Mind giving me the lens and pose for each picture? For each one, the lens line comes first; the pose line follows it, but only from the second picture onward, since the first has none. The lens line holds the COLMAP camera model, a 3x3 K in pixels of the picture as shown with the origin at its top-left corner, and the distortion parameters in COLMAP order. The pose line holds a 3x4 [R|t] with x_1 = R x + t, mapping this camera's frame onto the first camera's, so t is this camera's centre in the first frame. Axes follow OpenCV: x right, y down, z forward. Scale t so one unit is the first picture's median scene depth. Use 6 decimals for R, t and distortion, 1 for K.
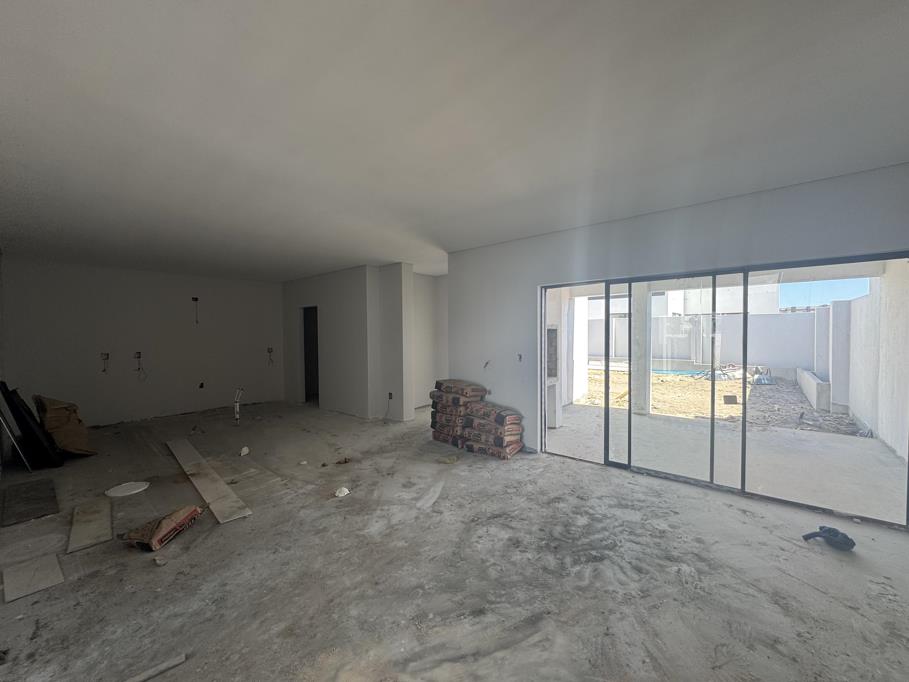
lens RADIAL K [[362.5, 0, 453.2], [0, 362.5, 343.0], [0, 0, 1]] dist [-0.000536, 0.000111]
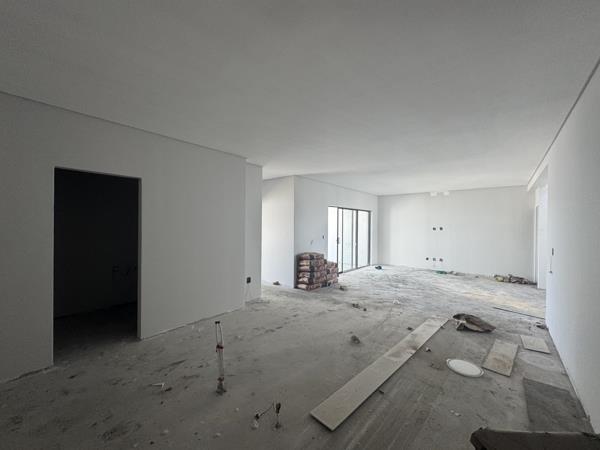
lens RADIAL K [[239.3, 0, 299.1], [0, 239.3, 226.3], [0, 0, 1]] dist [-0.000536, 0.000111]
pose [[0.003912, 0.004808, 0.999981, -1.738241], [0.016702, 0.999849, -0.004873, -0.027341], [-0.999853, 0.016721, 0.003831, 1.595020]]
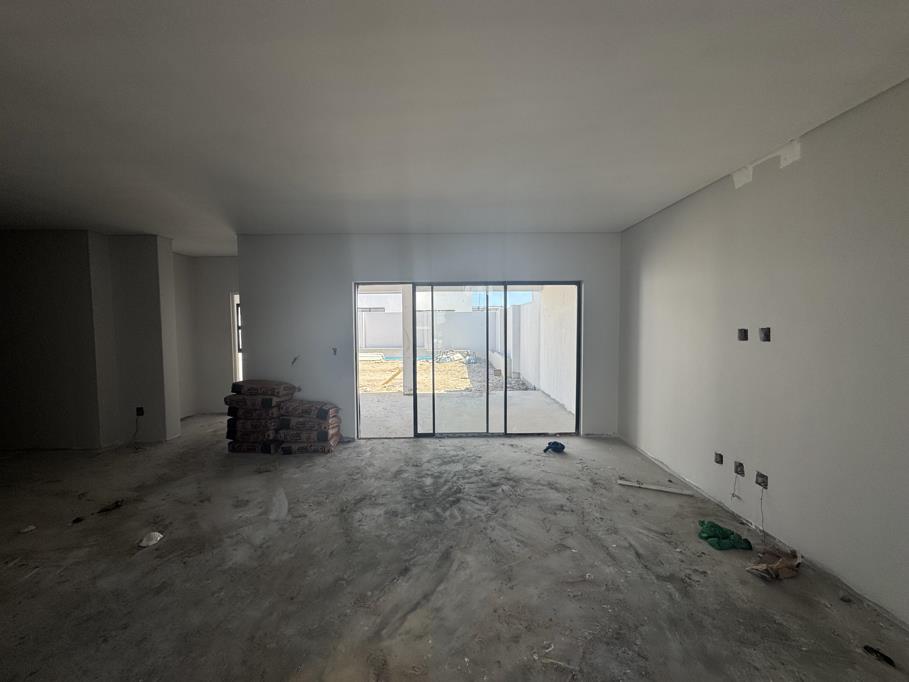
lens RADIAL K [[362.5, 0, 453.2], [0, 362.5, 343.0], [0, 0, 1]] dist [-0.000536, 0.000111]
pose [[0.756629, -0.032397, 0.653041, -0.320491], [0.019138, 0.999441, 0.027407, -0.006262], [-0.653564, -0.008239, 0.756827, 0.019911]]
